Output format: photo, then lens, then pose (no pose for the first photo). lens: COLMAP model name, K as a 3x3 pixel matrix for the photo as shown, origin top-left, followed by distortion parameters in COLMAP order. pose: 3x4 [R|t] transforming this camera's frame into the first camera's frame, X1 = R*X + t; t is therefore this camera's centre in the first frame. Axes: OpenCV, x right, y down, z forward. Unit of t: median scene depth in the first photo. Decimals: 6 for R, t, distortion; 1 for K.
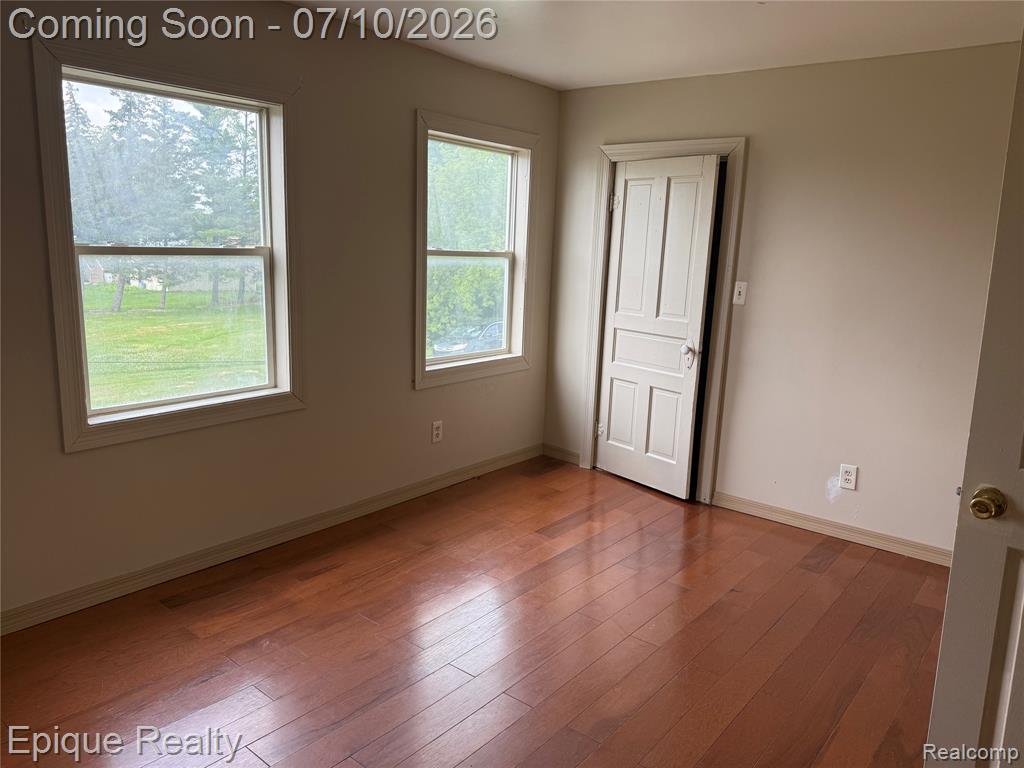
lens RADIAL K [[727.3, 0, 515.8], [0, 727.3, 394.4], [0, 0, 1]] dist [0.080129, -0.114613]
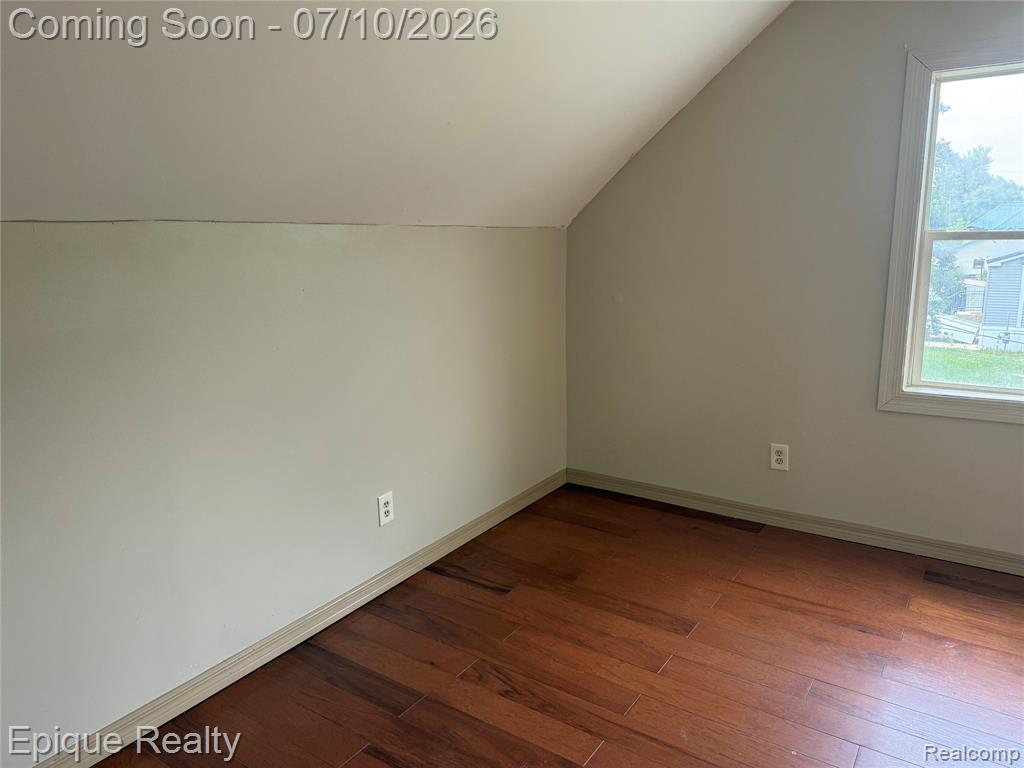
lens RADIAL K [[727.3, 0, 515.8], [0, 727.3, 394.4], [0, 0, 1]] dist [0.080129, -0.114613]
pose [[0.081145, 0.184507, -0.979476, 0.486896], [-0.171787, 0.970599, 0.168603, -0.042887], [0.981786, 0.154580, 0.110455, 0.291352]]
